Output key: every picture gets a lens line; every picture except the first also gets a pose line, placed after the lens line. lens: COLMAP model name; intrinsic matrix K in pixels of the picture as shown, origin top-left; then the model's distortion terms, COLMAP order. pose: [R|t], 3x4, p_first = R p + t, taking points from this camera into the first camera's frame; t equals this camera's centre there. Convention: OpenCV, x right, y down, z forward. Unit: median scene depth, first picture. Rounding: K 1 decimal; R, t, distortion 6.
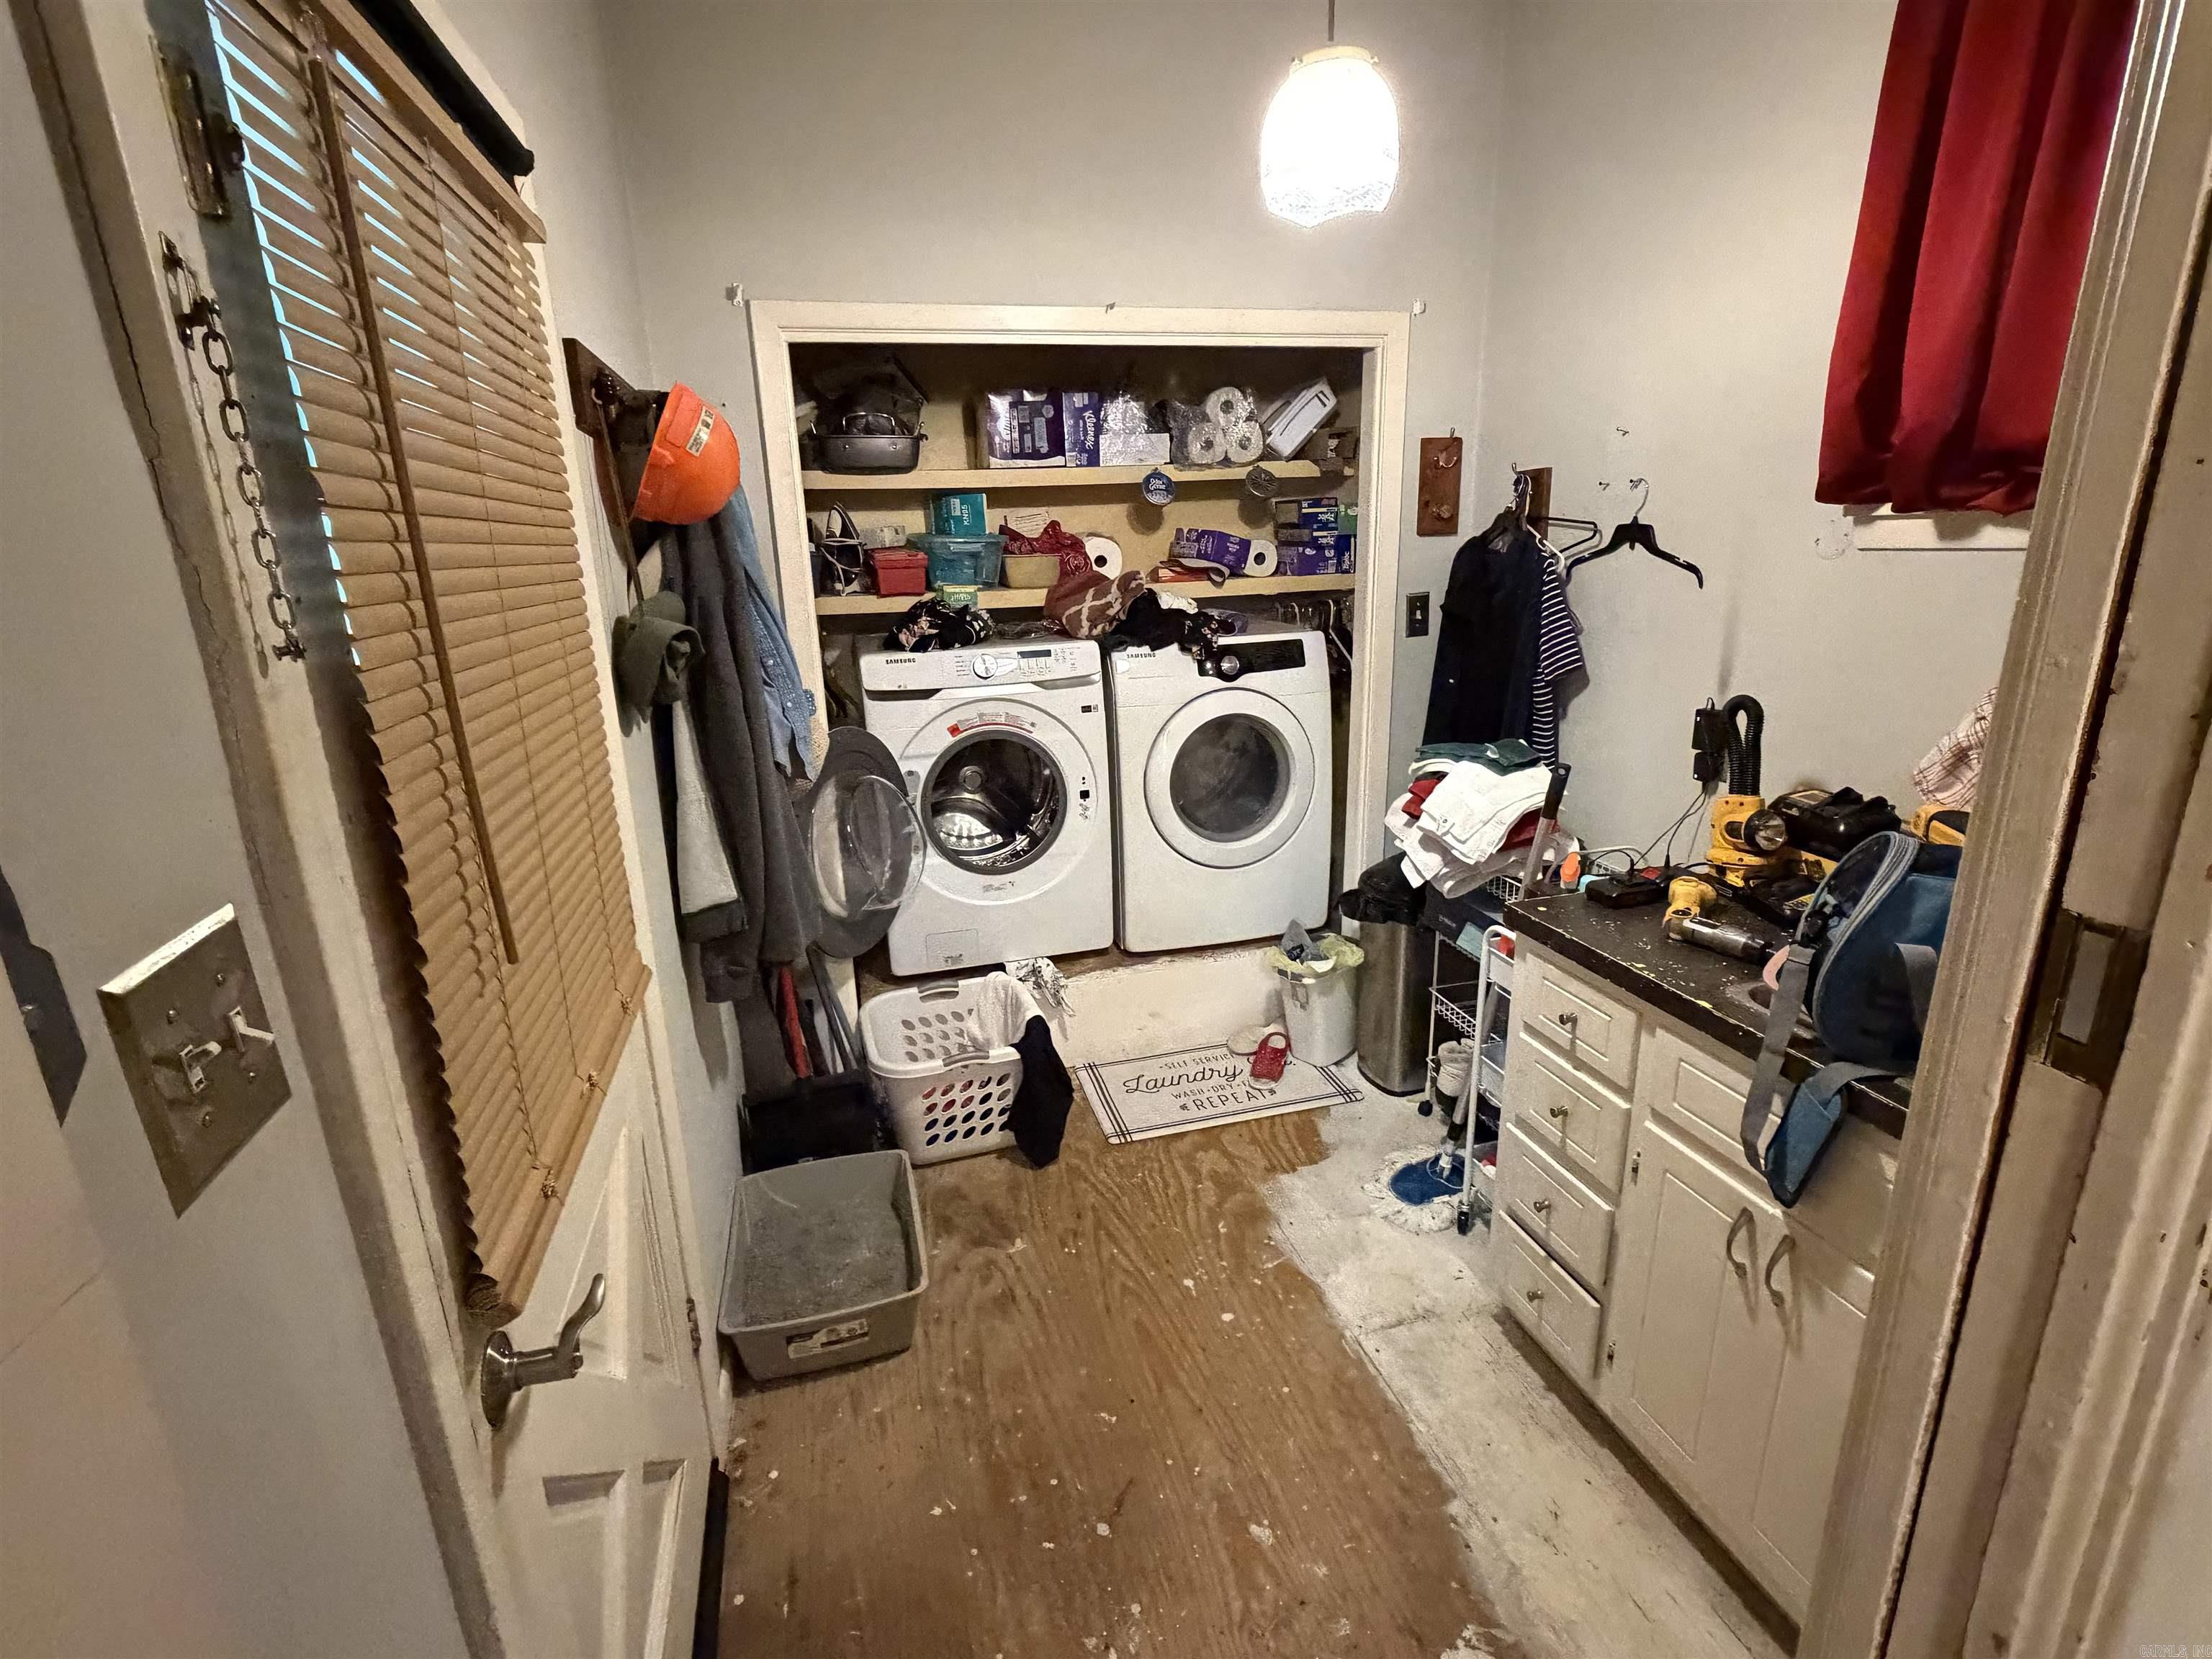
lens RADIAL K [[1042.7, 0, 1106.9], [0, 1042.7, 837.0], [0, 0, 1]] dist [-0.000394, 0.000323]
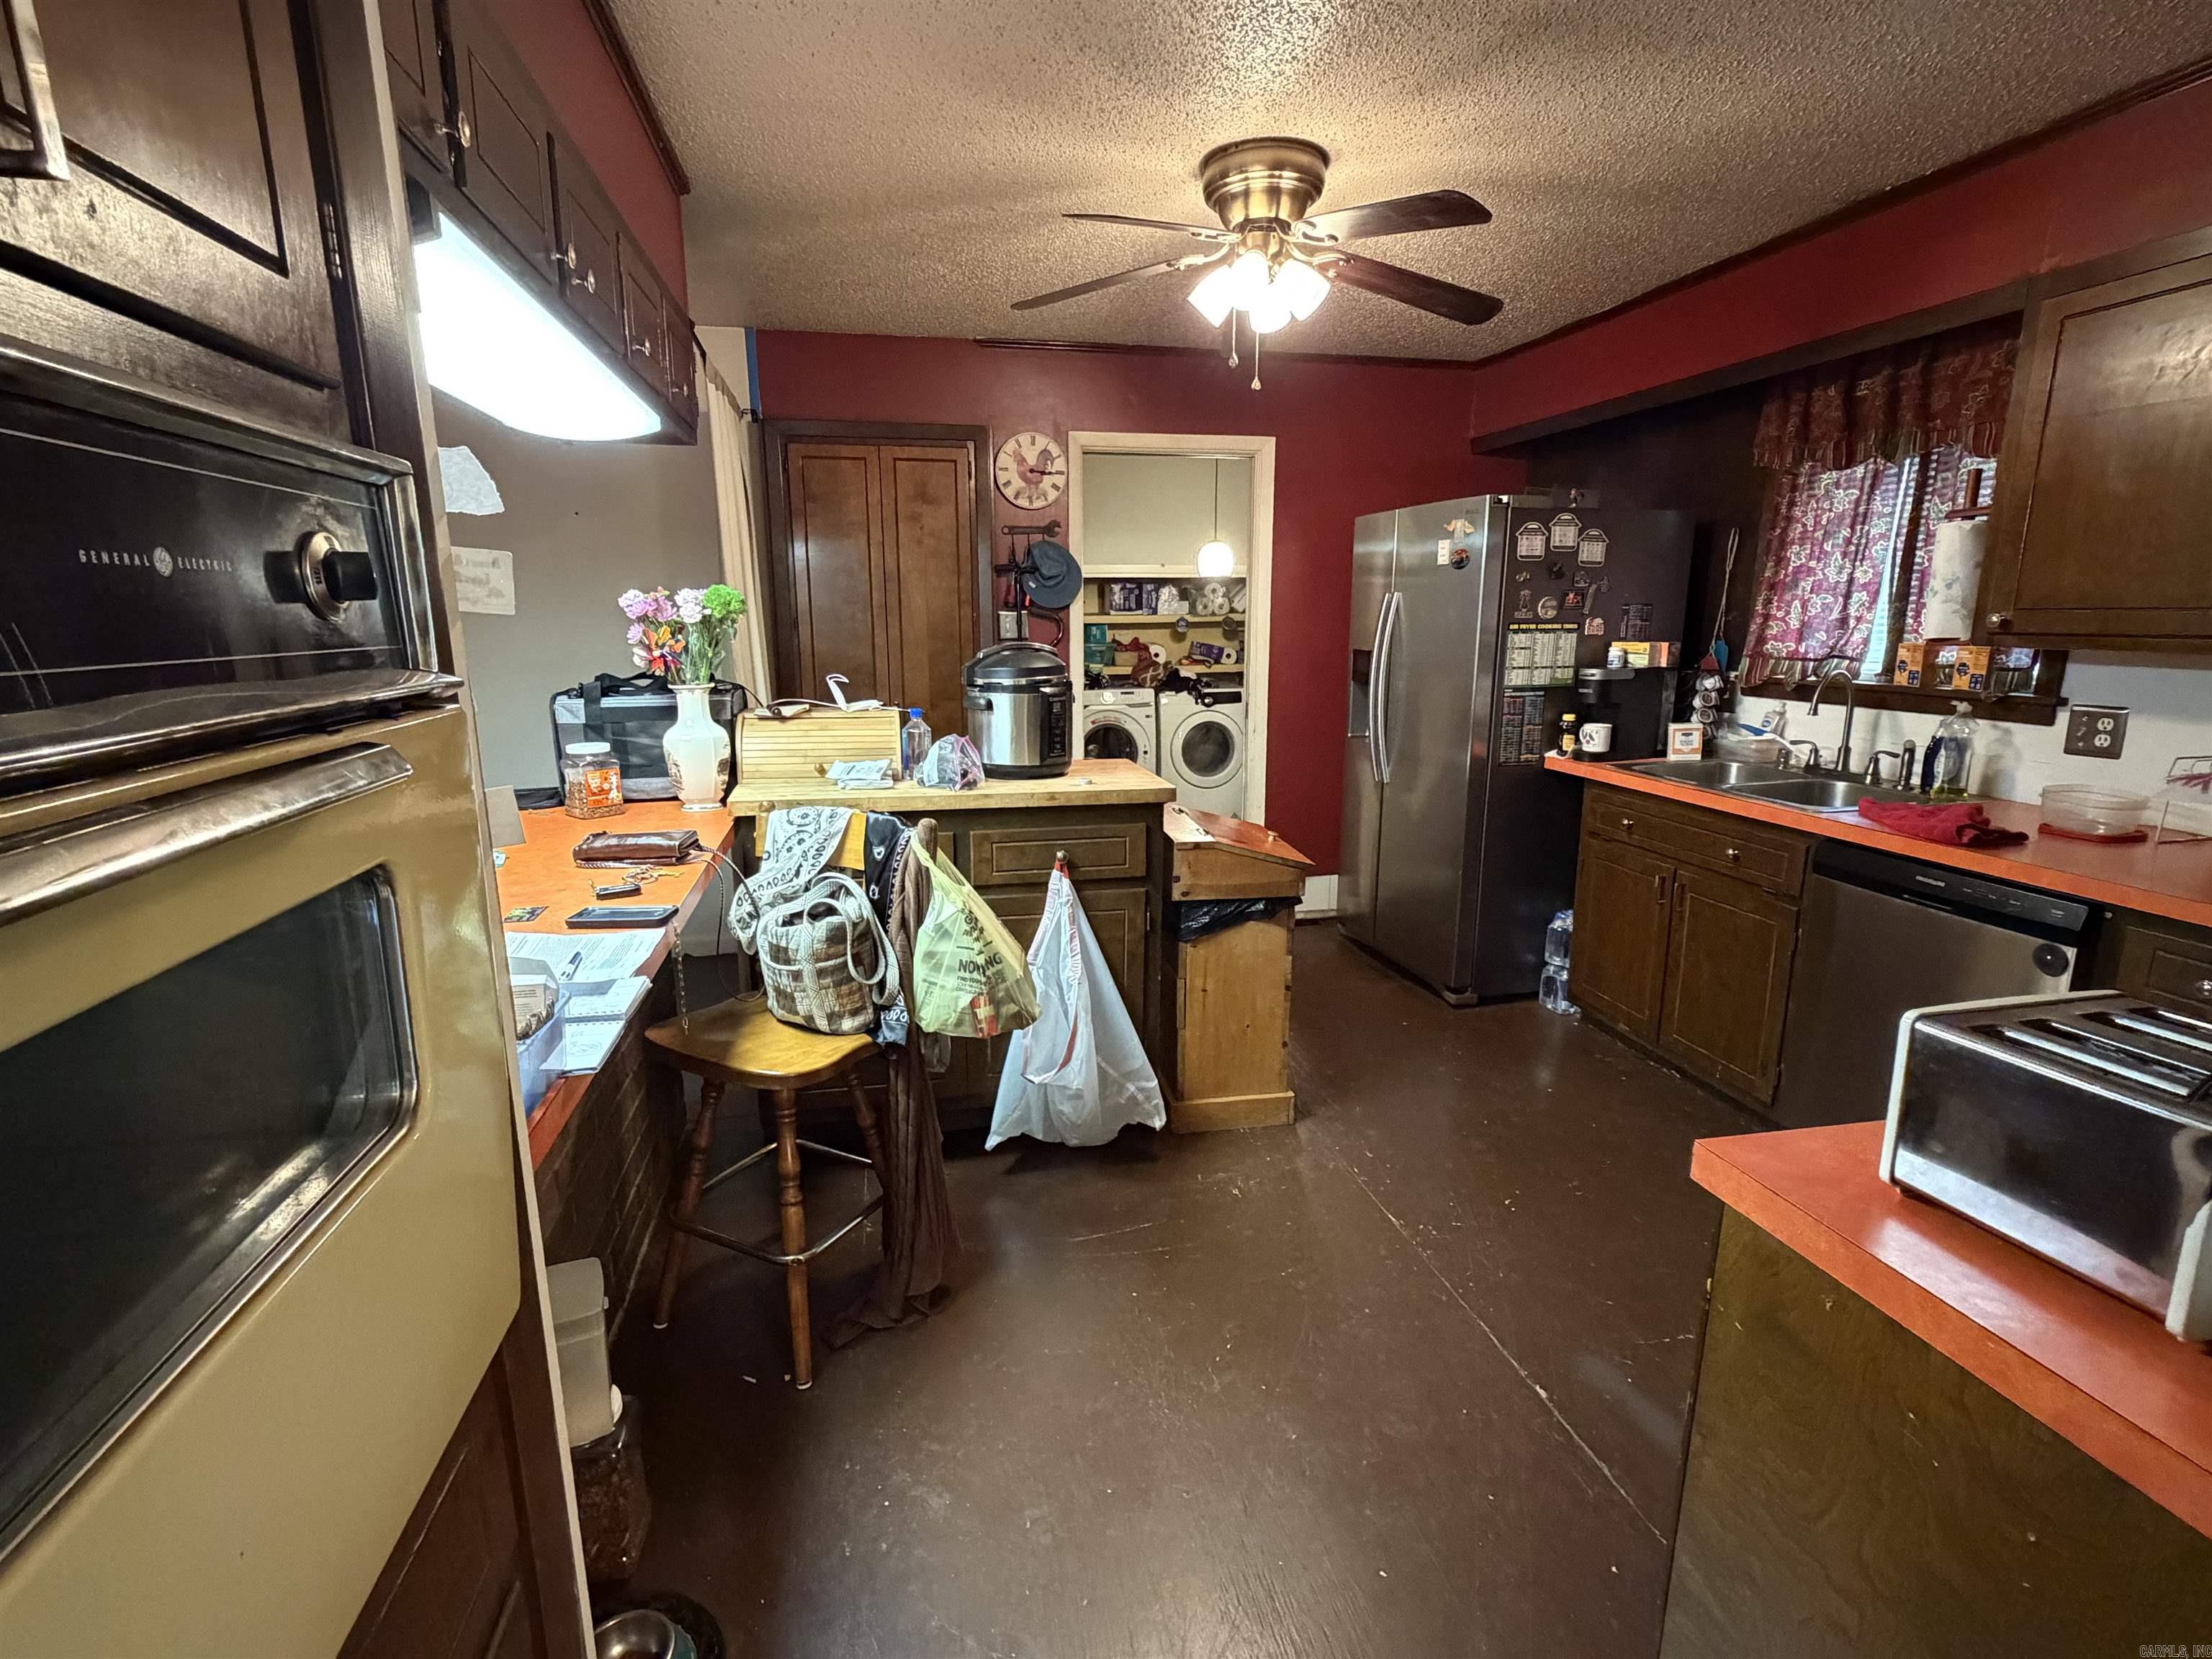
lens RADIAL K [[1042.7, 0, 1104.6], [0, 1042.7, 830.7], [0, 0, 1]] dist [-0.000394, 0.000323]
pose [[0.997802, 0.037067, -0.054932, 0.020900], [-0.041272, 0.996137, -0.077511, 0.302002], [0.051846, 0.079608, 0.995477, -1.258949]]
